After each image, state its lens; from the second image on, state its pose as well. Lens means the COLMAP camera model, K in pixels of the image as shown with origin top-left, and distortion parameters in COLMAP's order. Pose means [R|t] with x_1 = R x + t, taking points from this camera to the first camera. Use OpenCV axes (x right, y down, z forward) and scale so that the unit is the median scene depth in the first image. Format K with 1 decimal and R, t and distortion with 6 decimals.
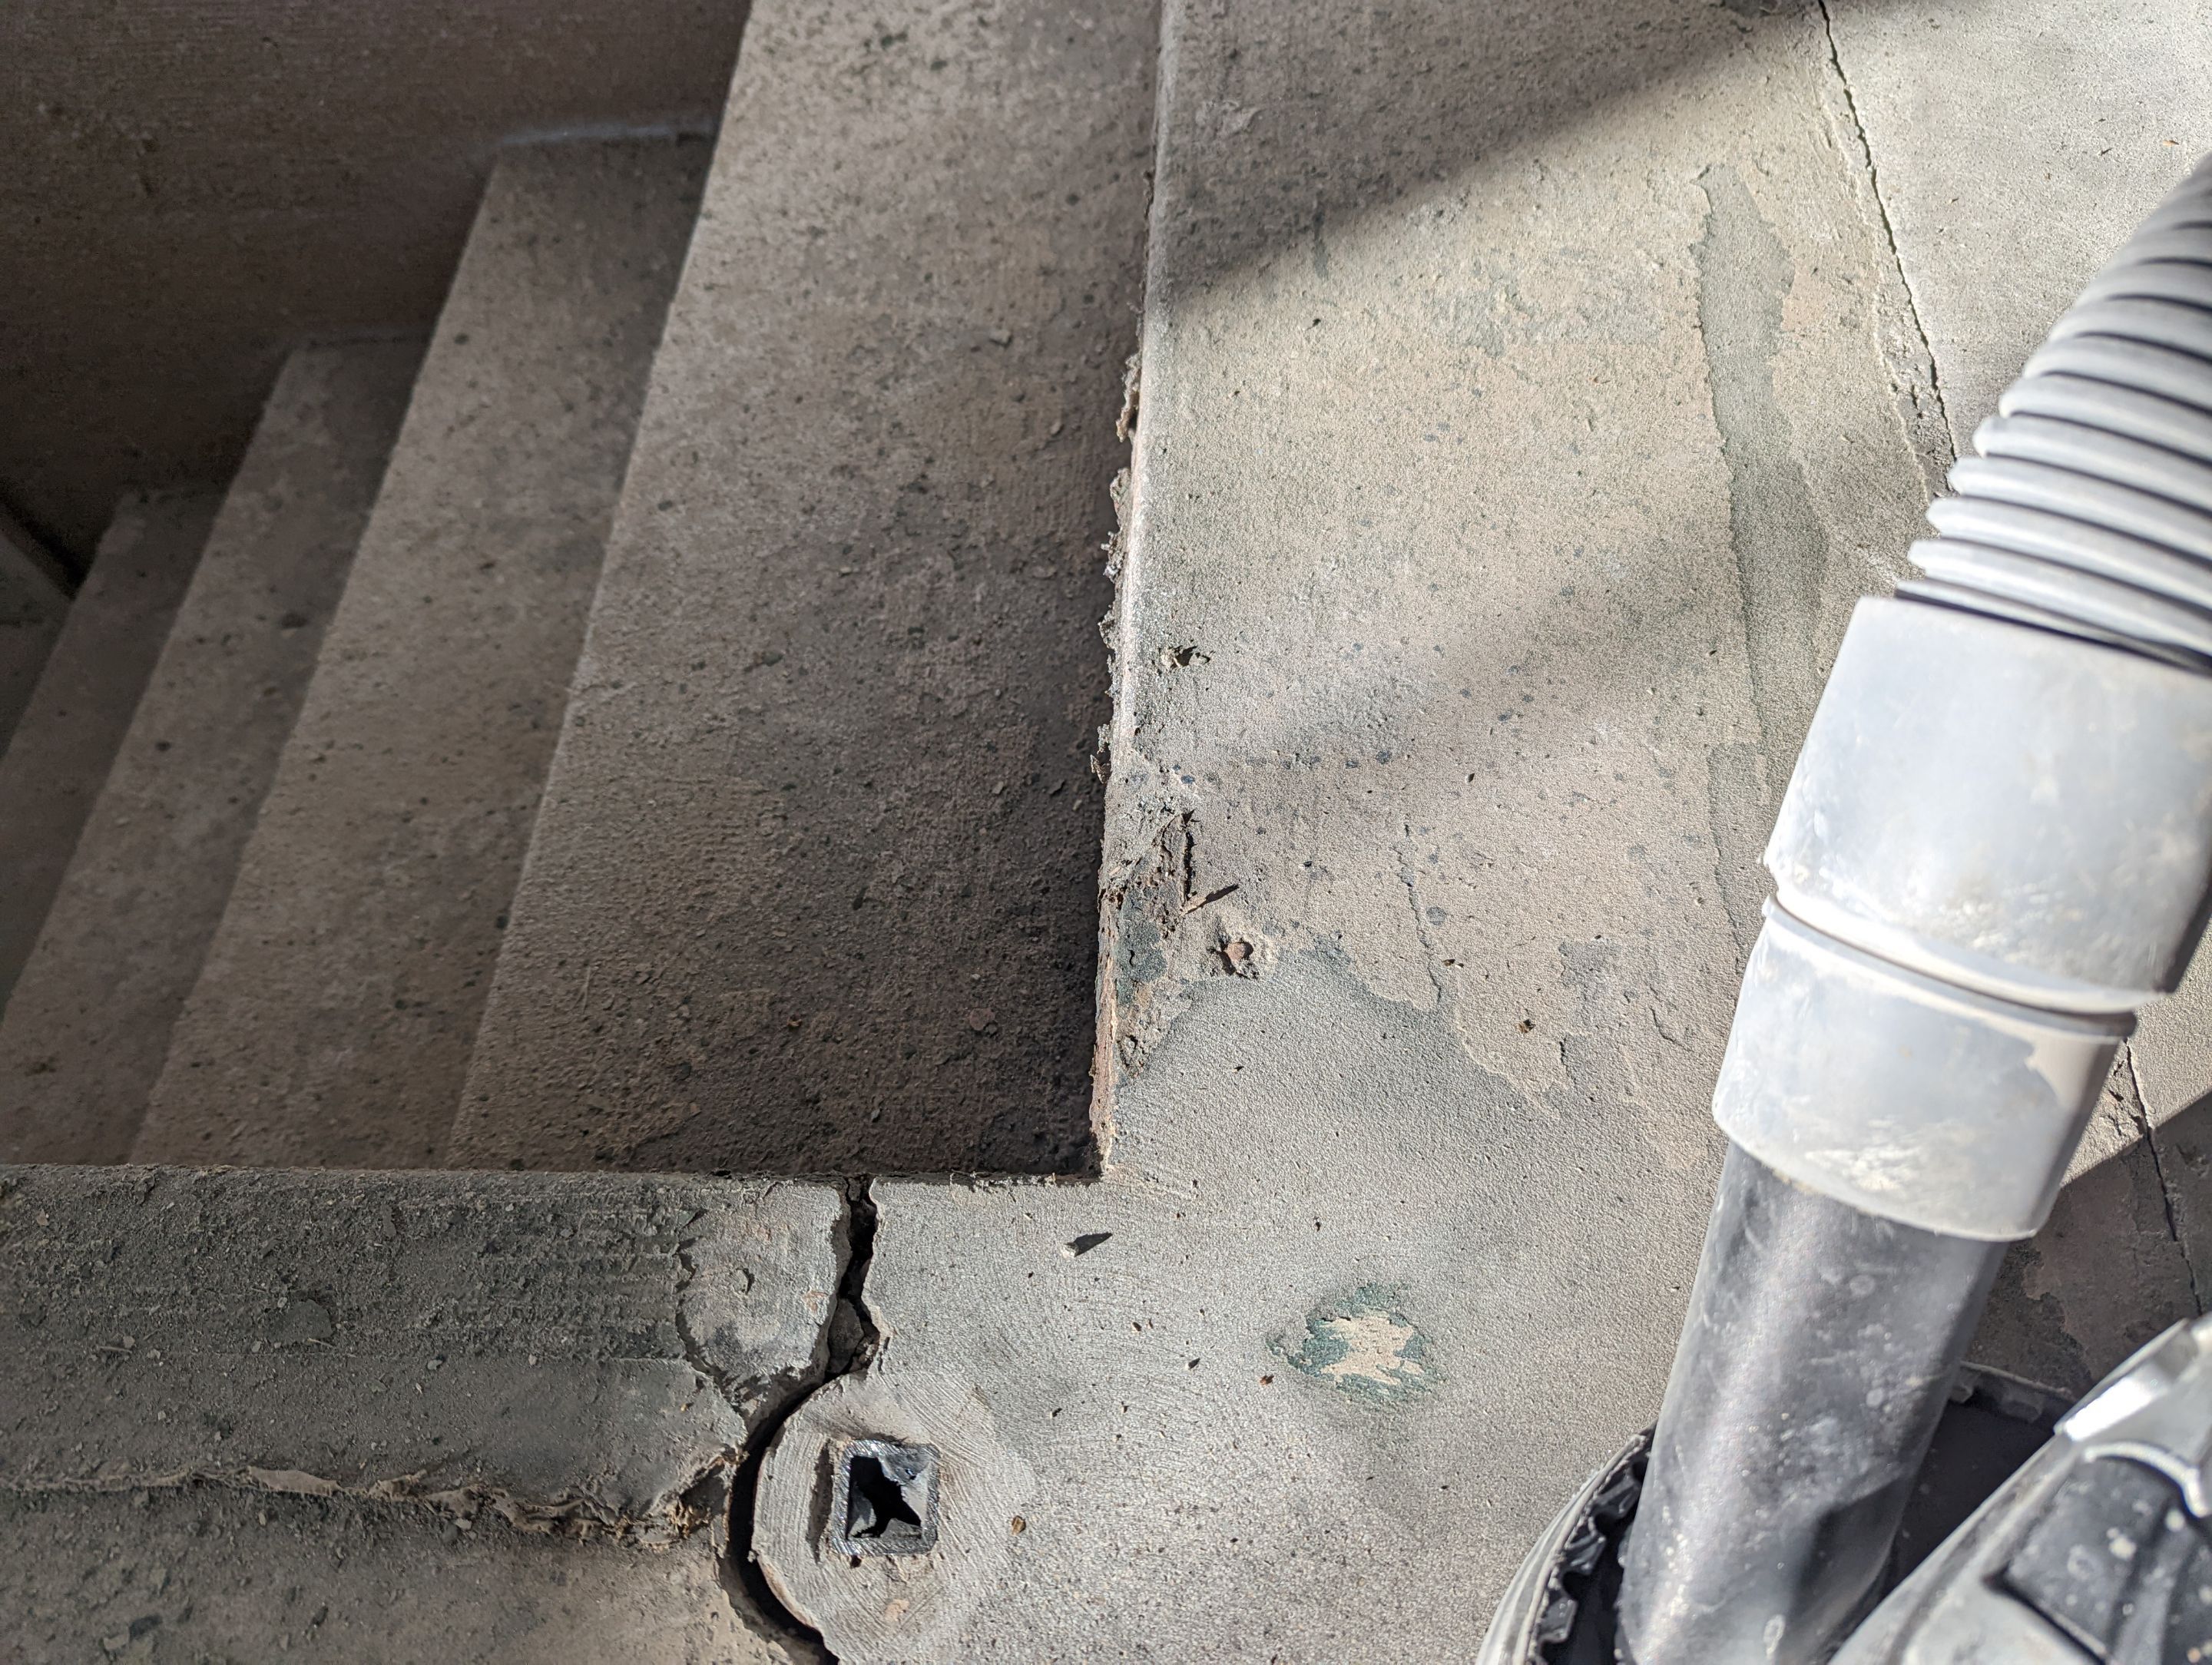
lens RADIAL K [[1622.4, 0, 1086.2], [0, 1622.4, 846.1], [0, 0, 1]] dist [0.031061, -0.033307]
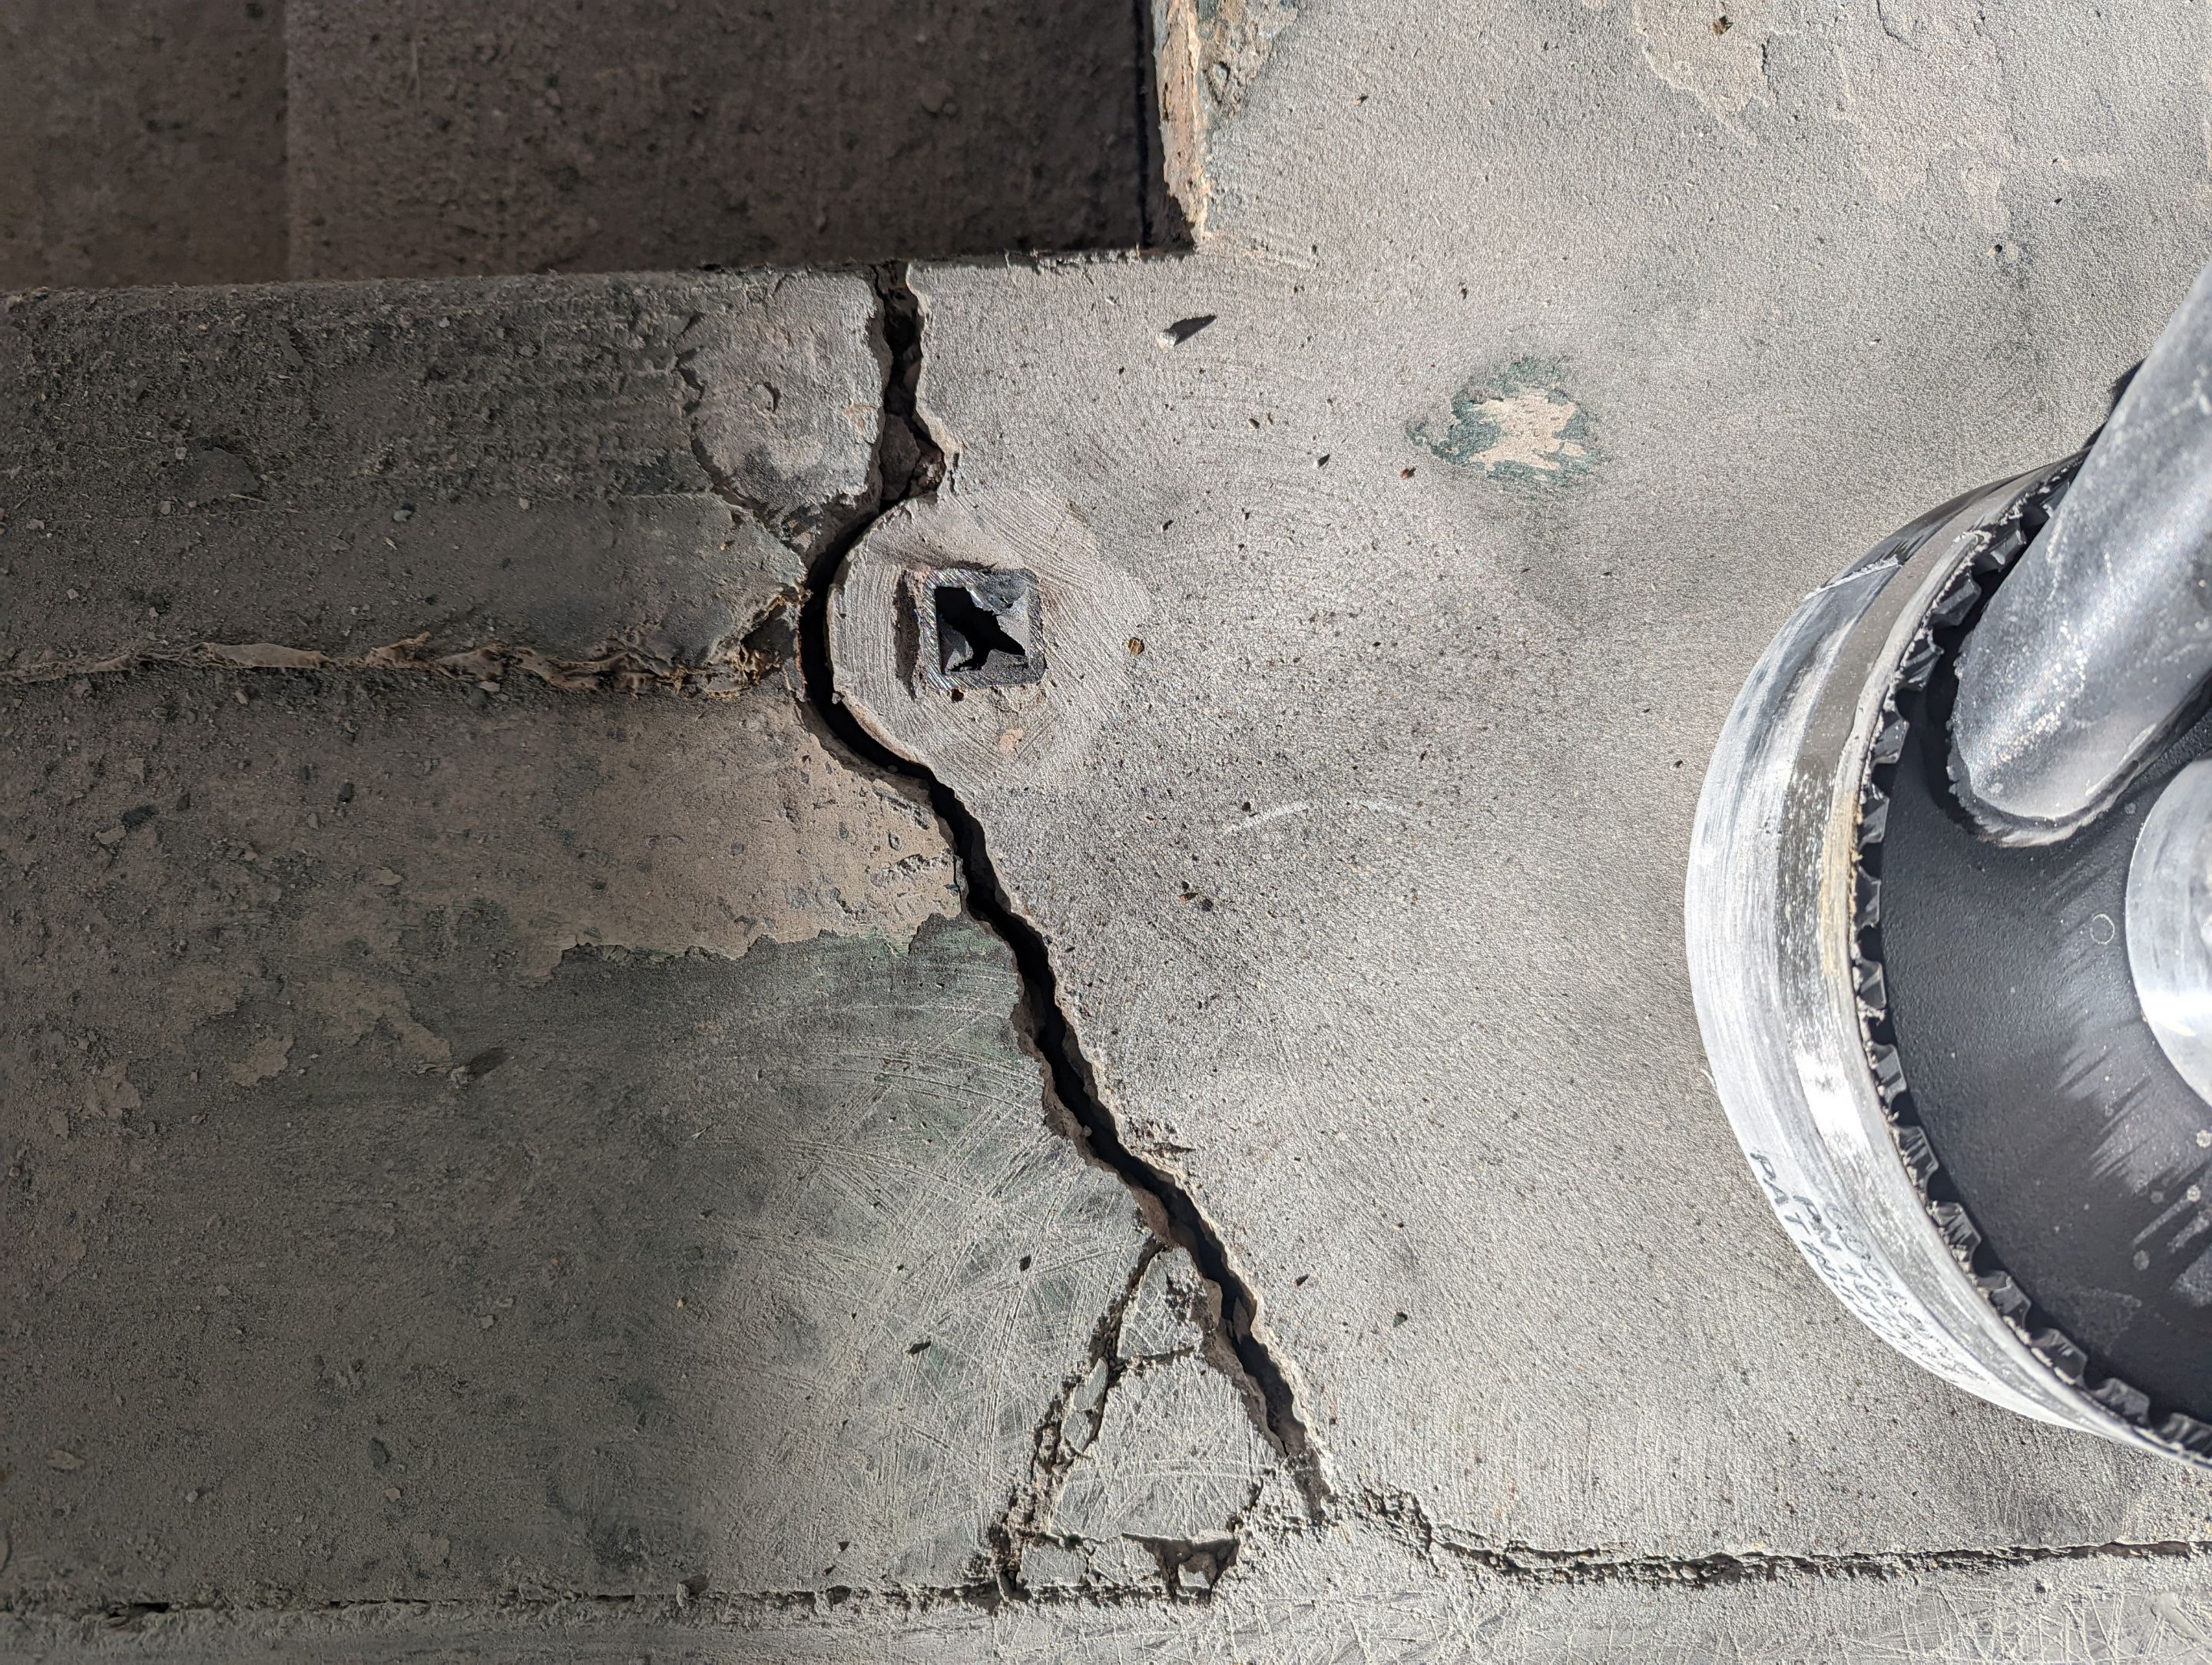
lens RADIAL K [[1622.4, 0, 1129.5], [0, 1622.4, 853.0], [0, 0, 1]] dist [0.031061, -0.033307]
pose [[0.990937, -0.079273, 0.108444, -0.139442], [0.017430, 0.876357, 0.481347, 0.076554], [-0.133194, -0.475094, 0.869796, 0.147875]]
